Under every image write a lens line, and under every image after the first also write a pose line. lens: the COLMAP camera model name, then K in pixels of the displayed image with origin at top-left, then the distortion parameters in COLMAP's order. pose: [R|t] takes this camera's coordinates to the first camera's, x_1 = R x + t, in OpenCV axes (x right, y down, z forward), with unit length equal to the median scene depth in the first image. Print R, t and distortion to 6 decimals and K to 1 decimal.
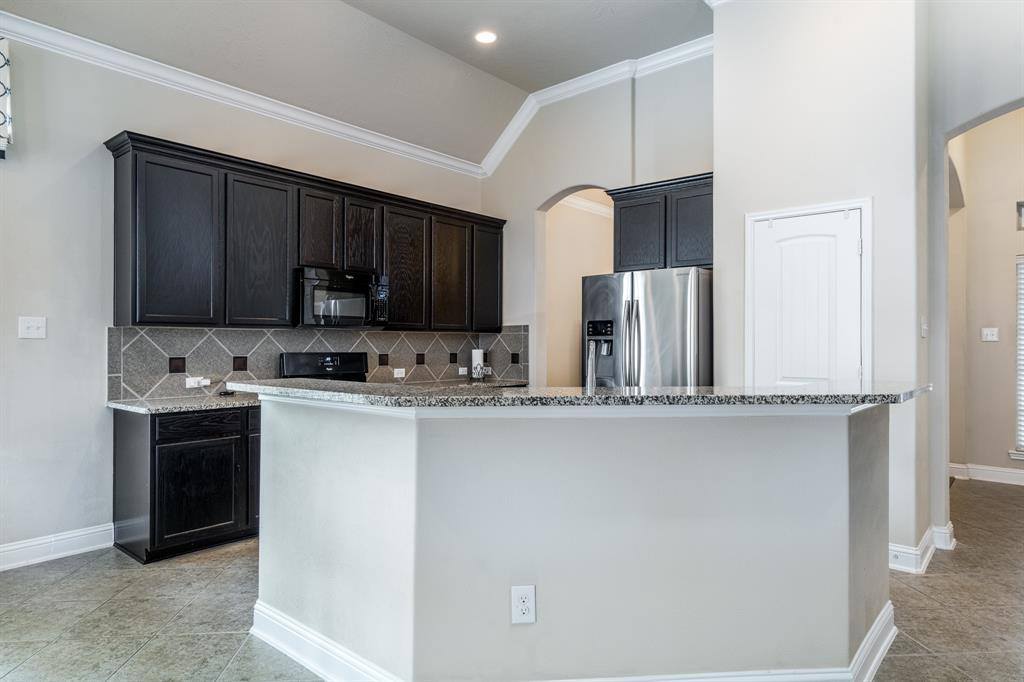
lens RADIAL K [[608.7, 0, 512.0], [0, 608.7, 341.0], [0, 0, 1]] dist [-0.000739, 0.000477]
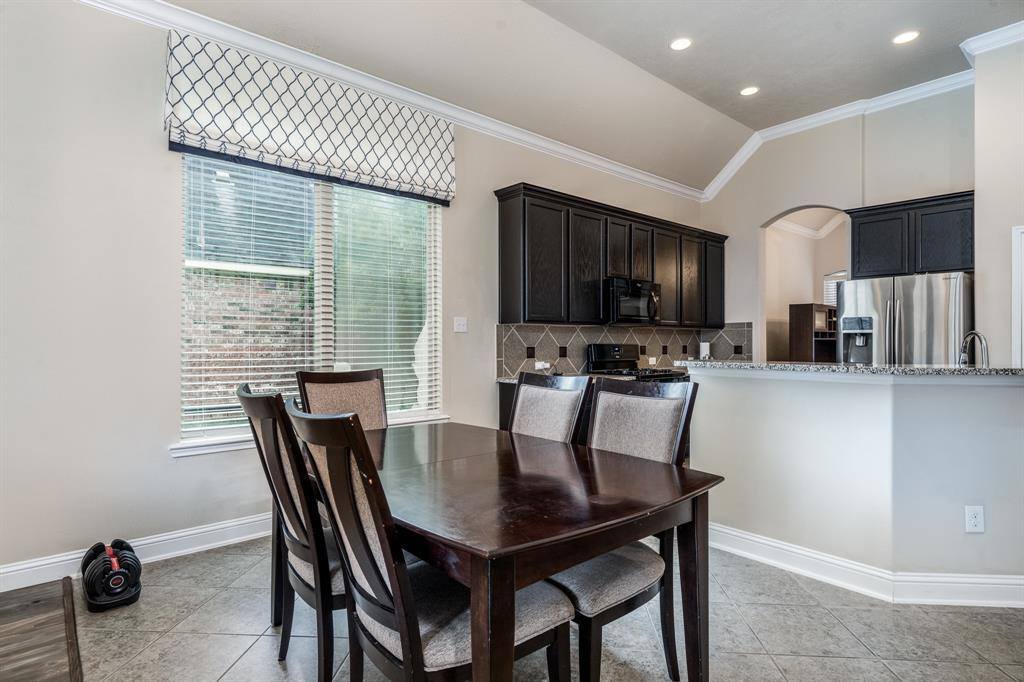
lens RADIAL K [[533.6, 0, 512.0], [0, 533.6, 341.0], [0, 0, 1]] dist [0.001149, 0.000750]
pose [[0.988801, -0.001323, -0.149236, -0.343134], [0.001825, 0.999993, 0.003225, 0.008287], [0.149230, -0.003461, 0.988796, -0.148376]]
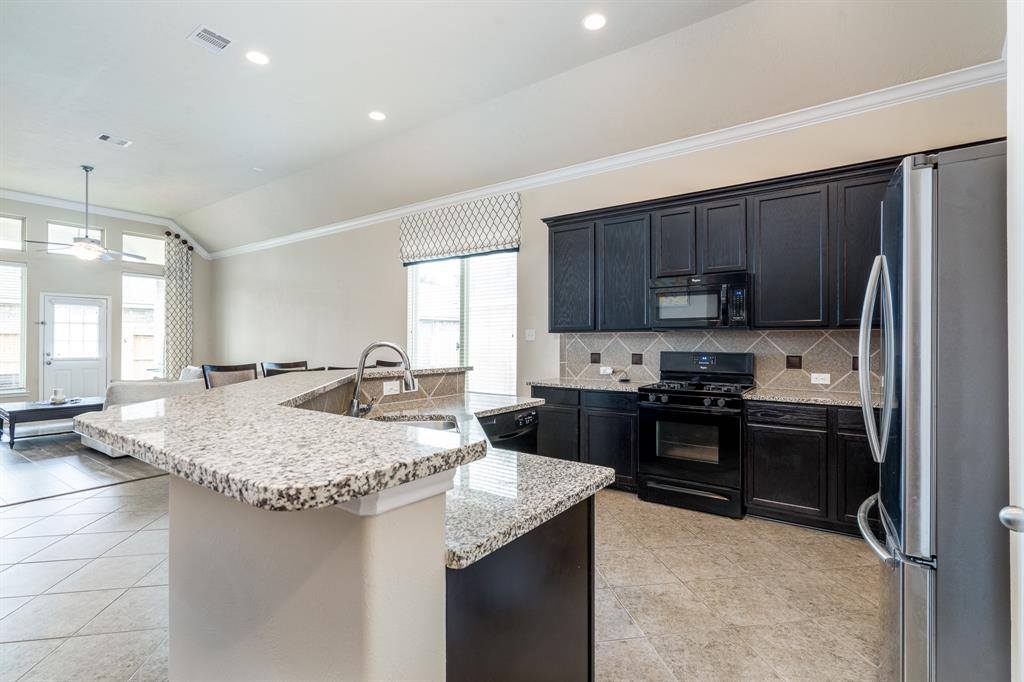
lens RADIAL K [[471.1, 0, 512.0], [0, 471.1, 341.0], [0, 0, 1]] dist [0.001918, 0.000395]
pose [[0.088179, -0.006130, -0.996086, 0.484986], [0.003940, 0.999975, -0.005805, 0.002705], [0.996097, -0.003413, 0.088201, 0.574303]]
